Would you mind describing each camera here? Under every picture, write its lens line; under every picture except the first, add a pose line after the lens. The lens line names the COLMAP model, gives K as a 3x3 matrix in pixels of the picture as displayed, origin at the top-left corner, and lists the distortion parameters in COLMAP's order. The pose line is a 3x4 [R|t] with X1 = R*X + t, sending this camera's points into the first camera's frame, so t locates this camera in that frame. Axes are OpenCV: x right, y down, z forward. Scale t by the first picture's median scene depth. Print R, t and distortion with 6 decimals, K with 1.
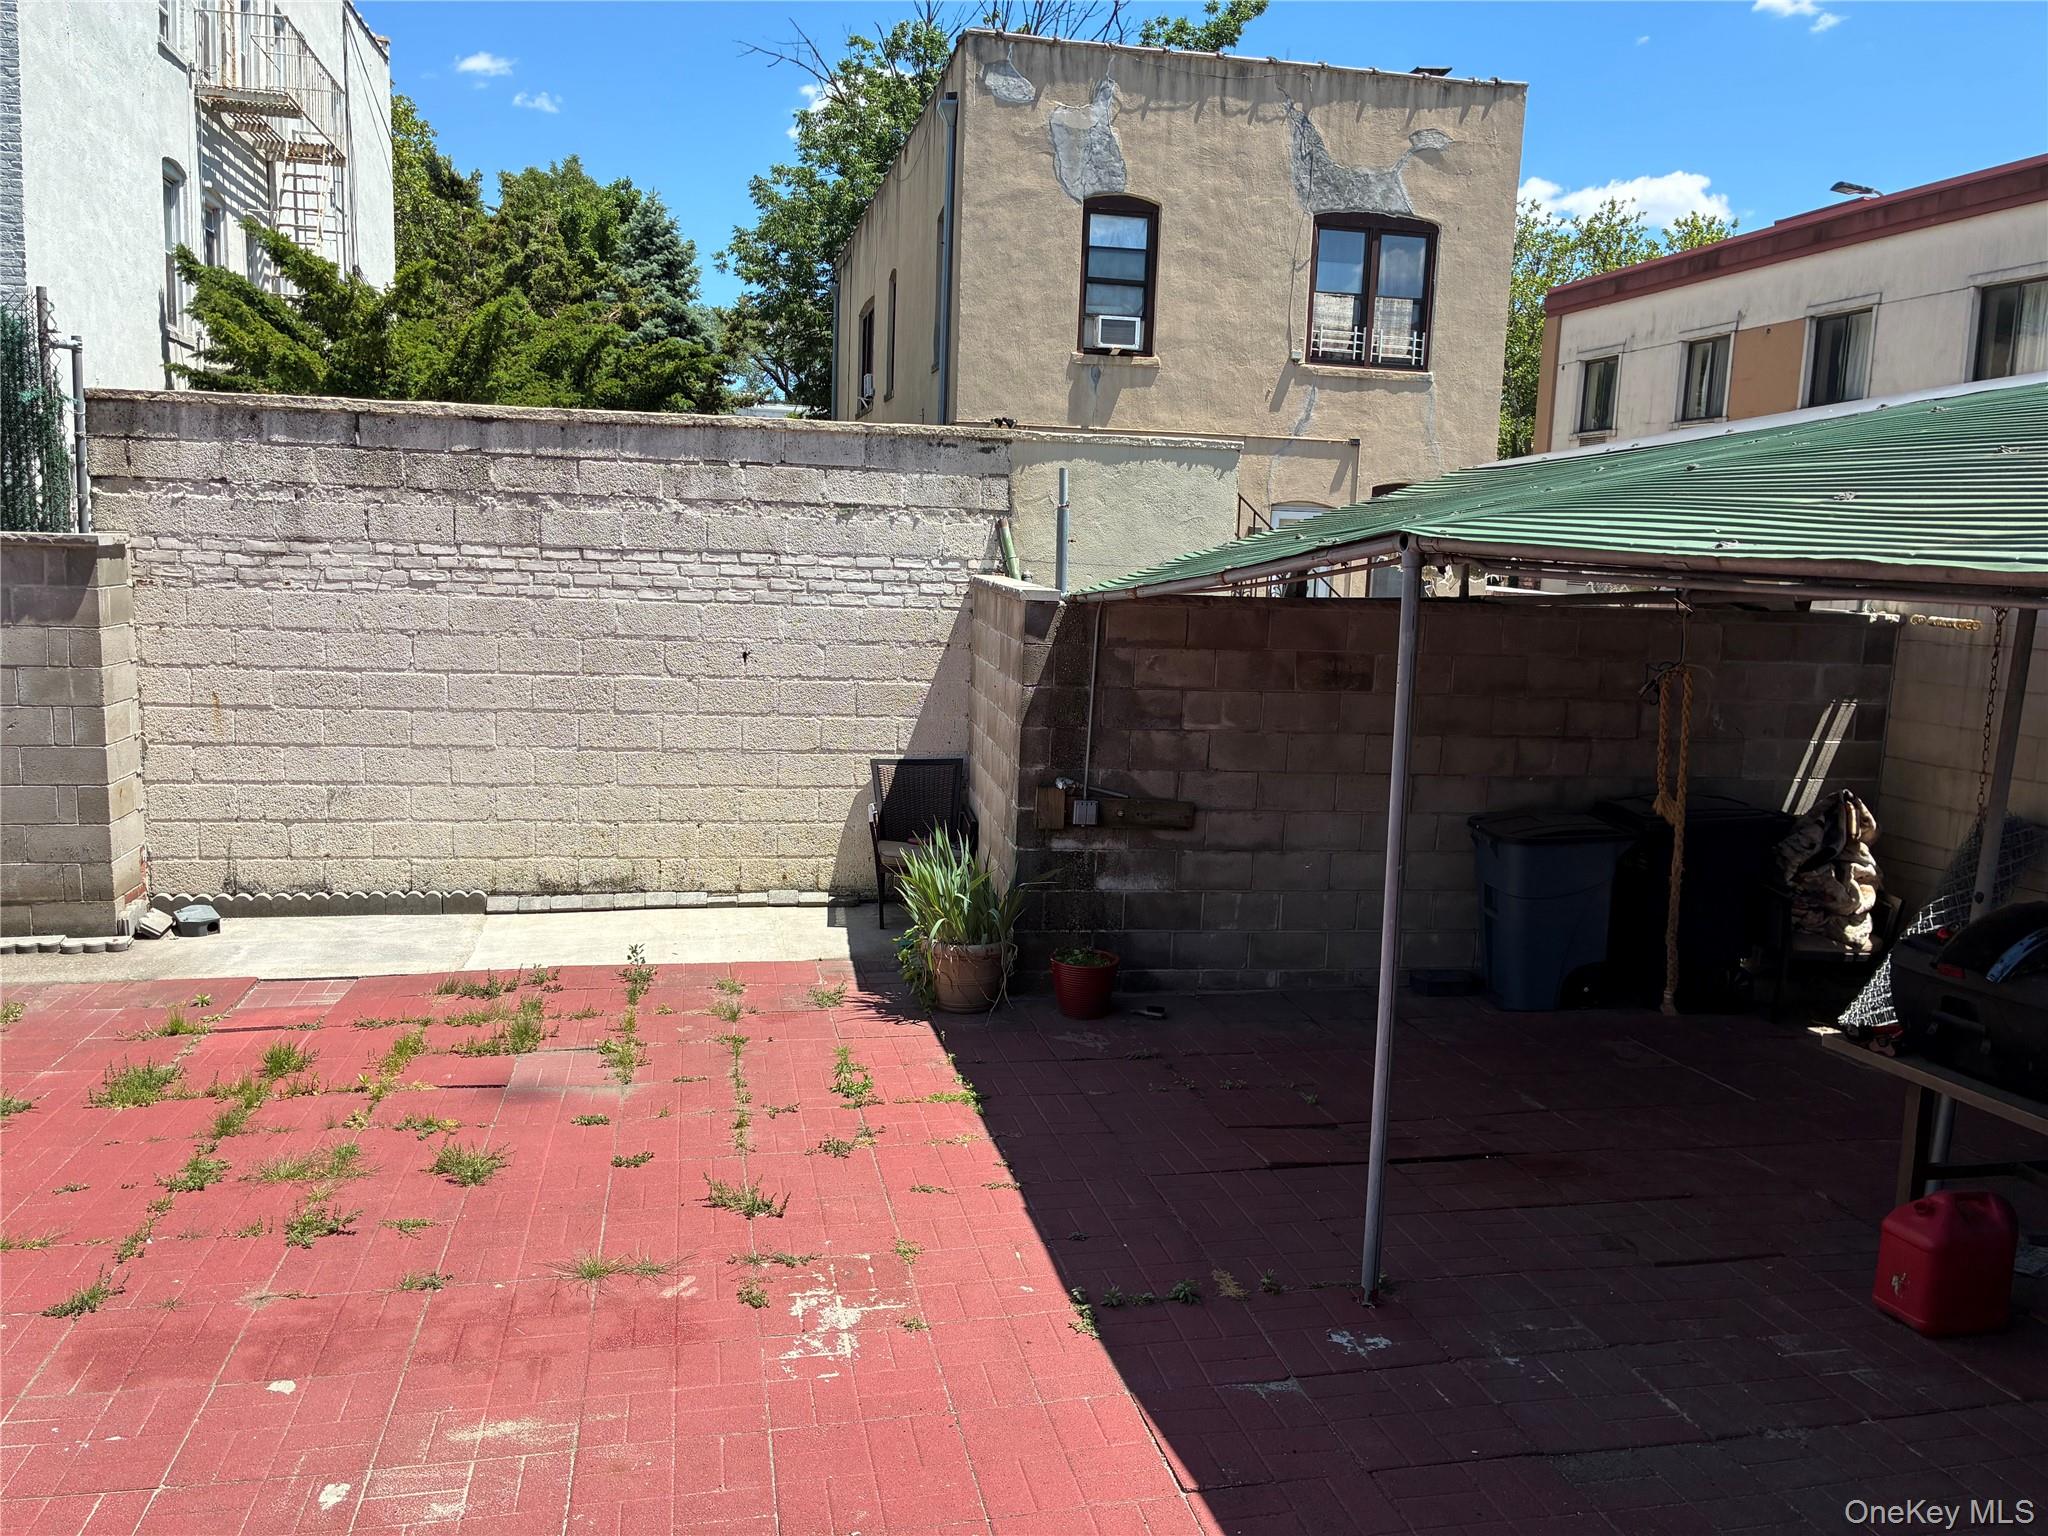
lens RADIAL K [[1554.1, 0, 1024.0], [0, 1554.1, 768.0], [0, 0, 1]] dist [0.054590, -0.088128]
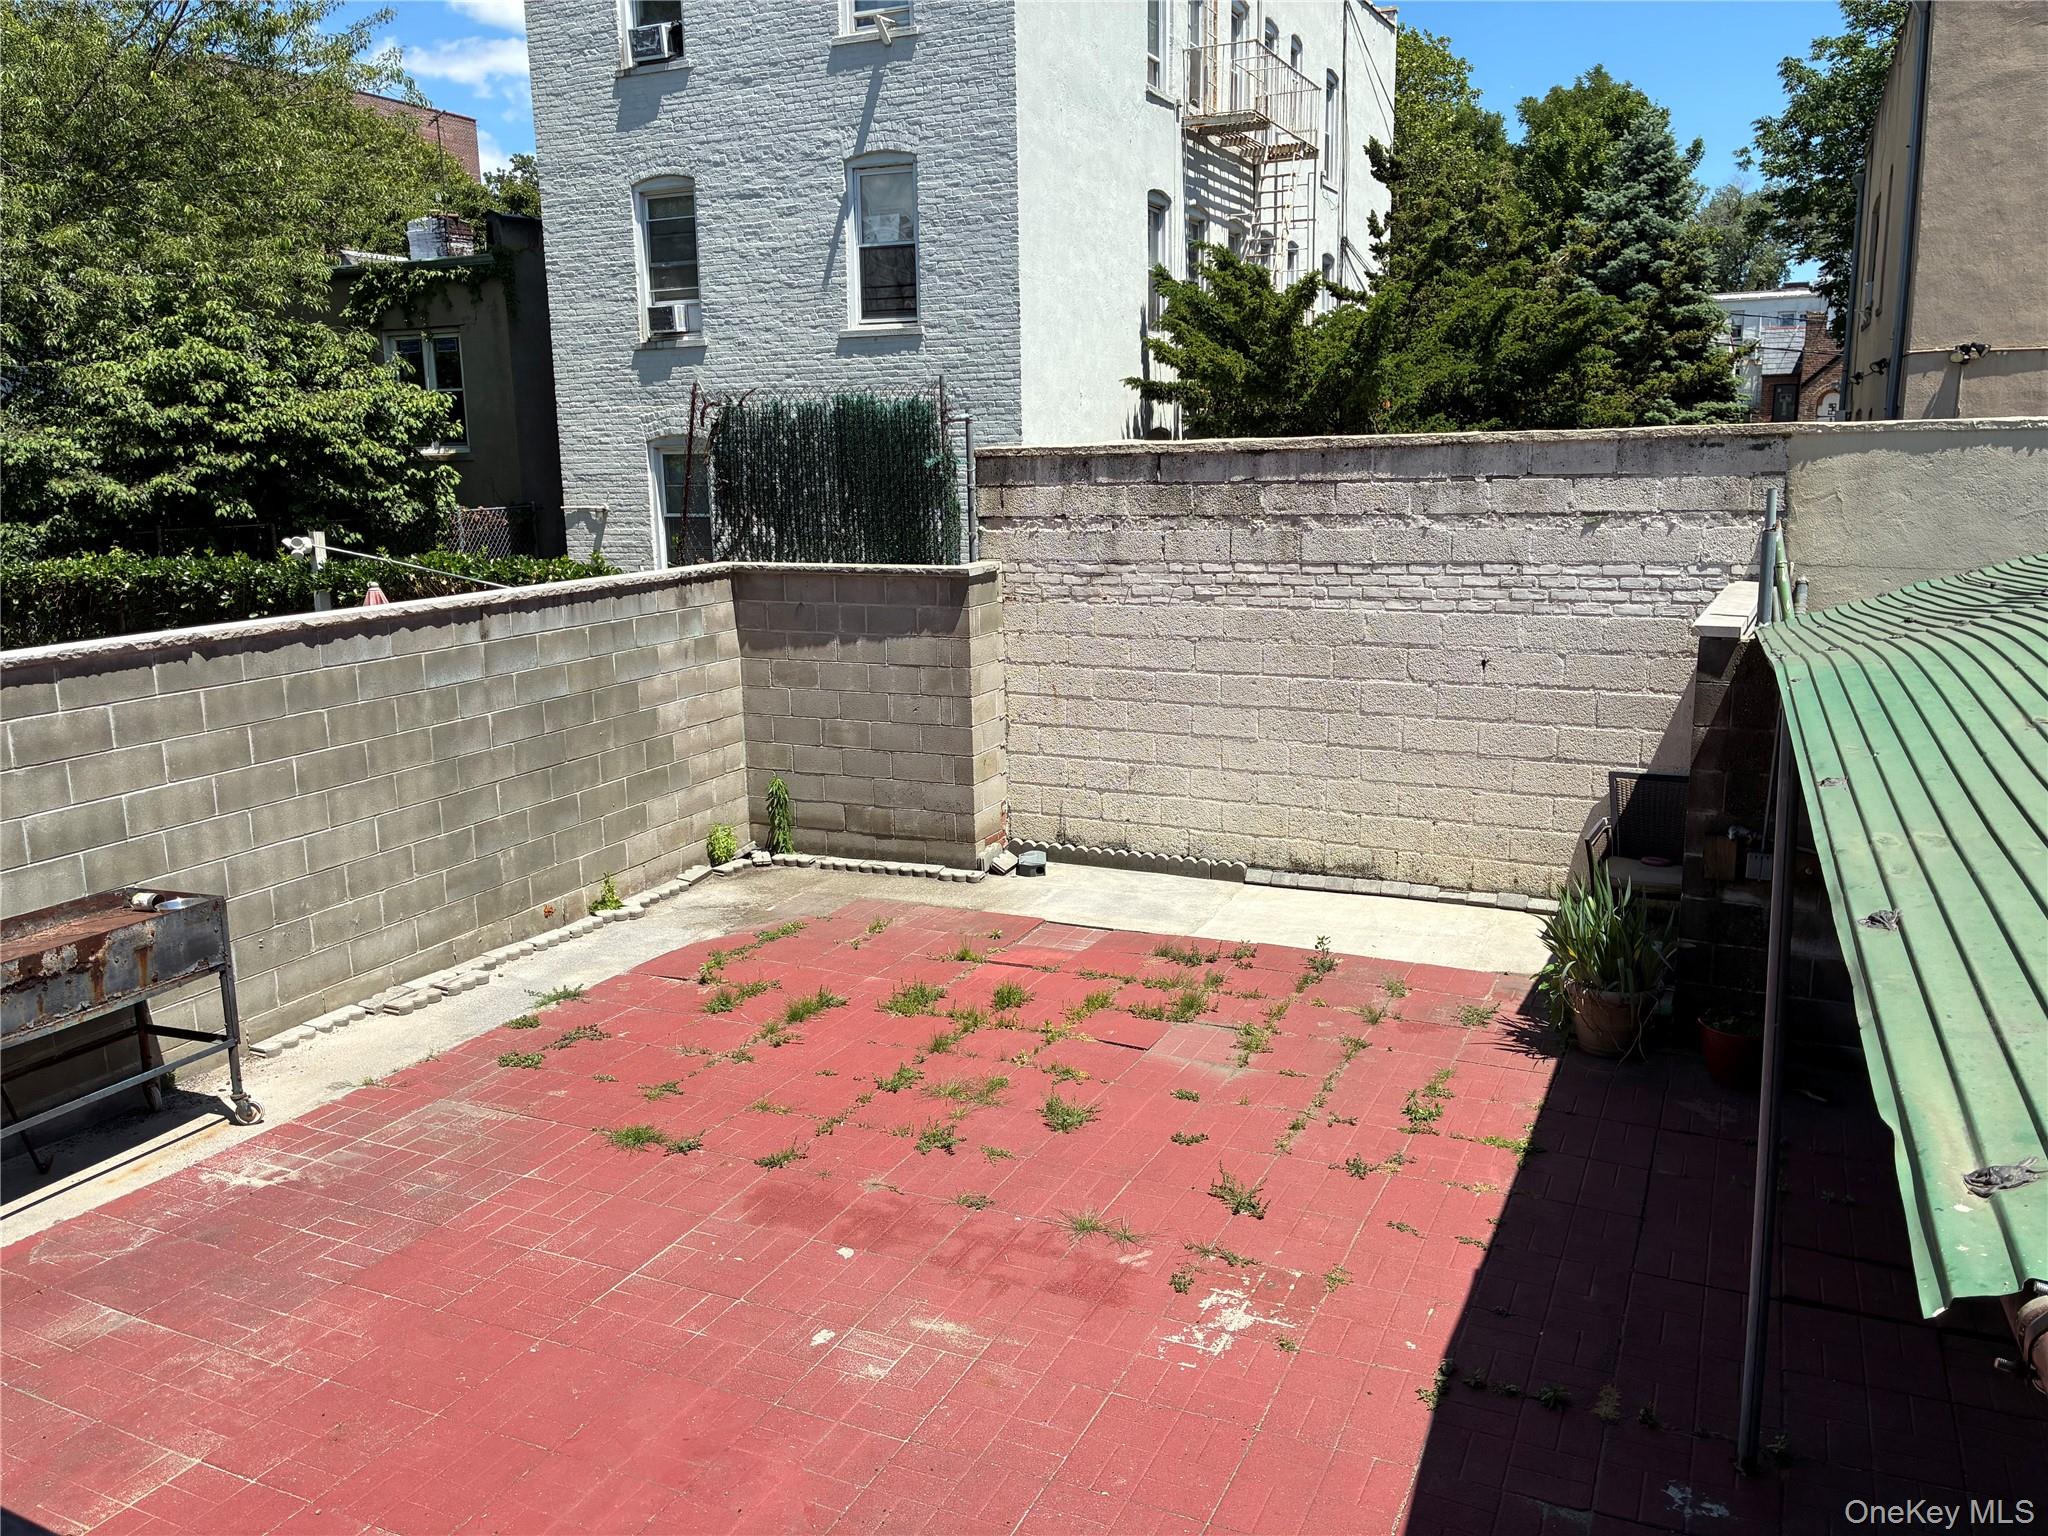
lens RADIAL K [[1541.5, 0, 976.9], [0, 1541.5, 733.4], [0, 0, 1]] dist [0.046200, -0.078839]
pose [[0.782045, 0.058476, -0.620473, 0.199764], [-0.036777, 0.998184, 0.047719, -0.063564], [0.622136, -0.014500, 0.782775, -0.010152]]
